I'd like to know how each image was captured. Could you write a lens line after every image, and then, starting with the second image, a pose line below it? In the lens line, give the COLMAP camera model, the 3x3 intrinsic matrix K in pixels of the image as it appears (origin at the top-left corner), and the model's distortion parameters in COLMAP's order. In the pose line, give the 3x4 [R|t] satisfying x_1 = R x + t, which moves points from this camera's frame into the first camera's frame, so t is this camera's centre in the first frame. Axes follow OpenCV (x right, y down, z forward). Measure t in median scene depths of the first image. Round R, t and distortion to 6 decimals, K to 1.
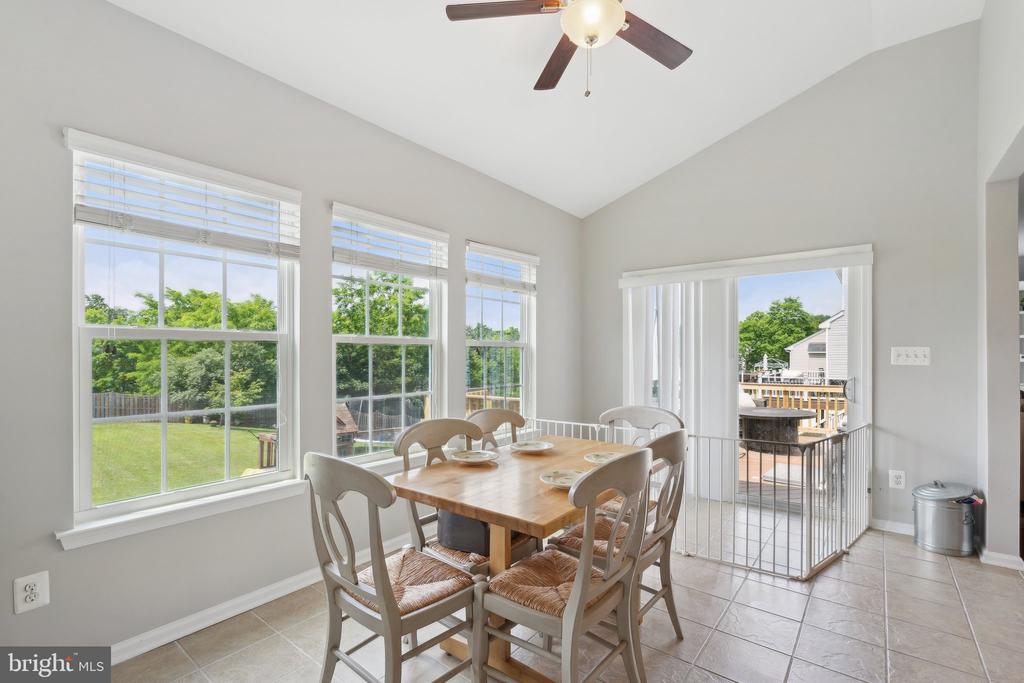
lens RADIAL K [[464.1, 0, 516.8], [0, 464.1, 355.4], [0, 0, 1]] dist [0.000091, 0.001064]
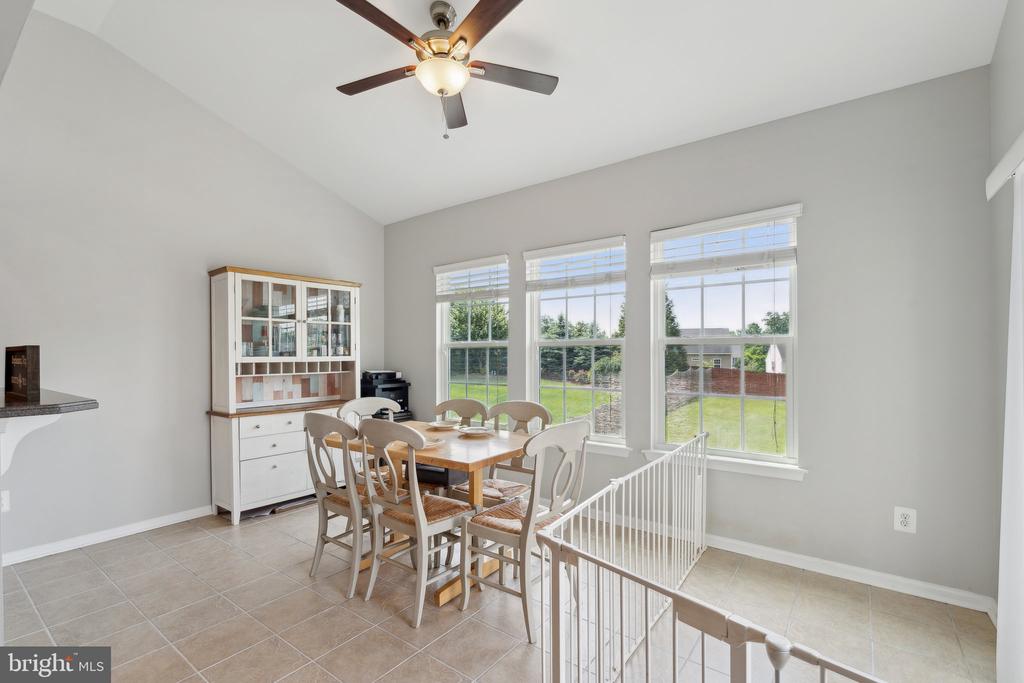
lens RADIAL K [[464.1, 0, 519.9], [0, 464.1, 349.3], [0, 0, 1]] dist [0.000091, 0.001064]
pose [[0.014029, -0.006952, -0.999877, 0.682799], [0.001259, 0.999975, -0.006935, -0.005751], [0.999901, -0.001161, 0.014038, 0.605531]]
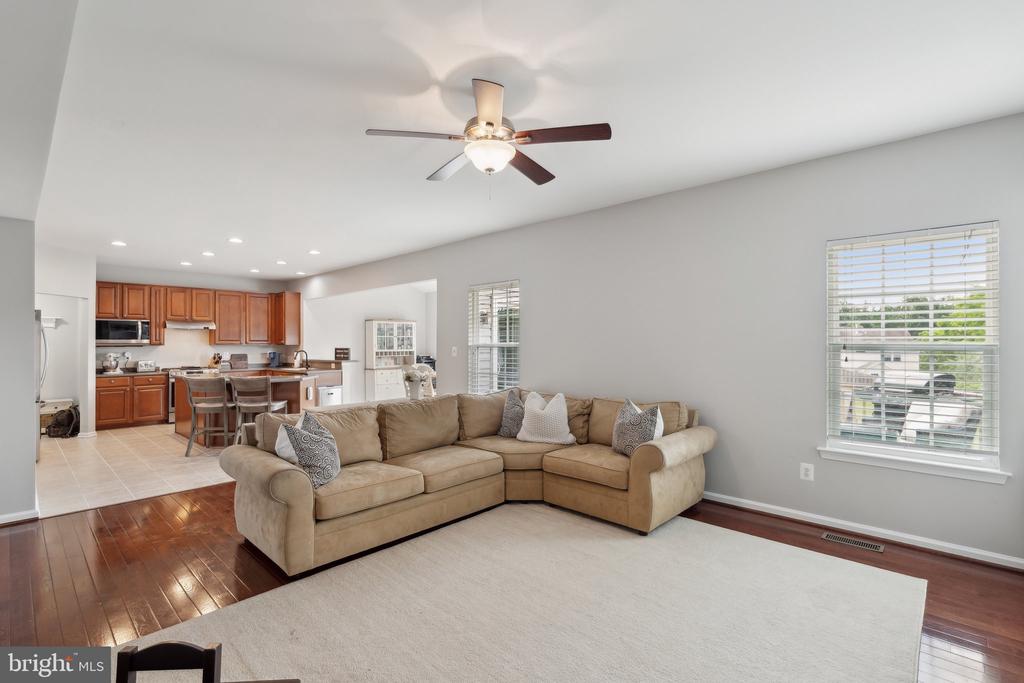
lens RADIAL K [[464.1, 0, 509.6], [0, 464.1, 340.0], [0, 0, 1]] dist [0.000091, 0.001064]
pose [[-0.111053, -0.000014, -0.993814, 2.198771], [-0.006537, 0.999978, 0.000716, -0.055413], [0.993793, 0.006576, -0.111051, 1.083639]]
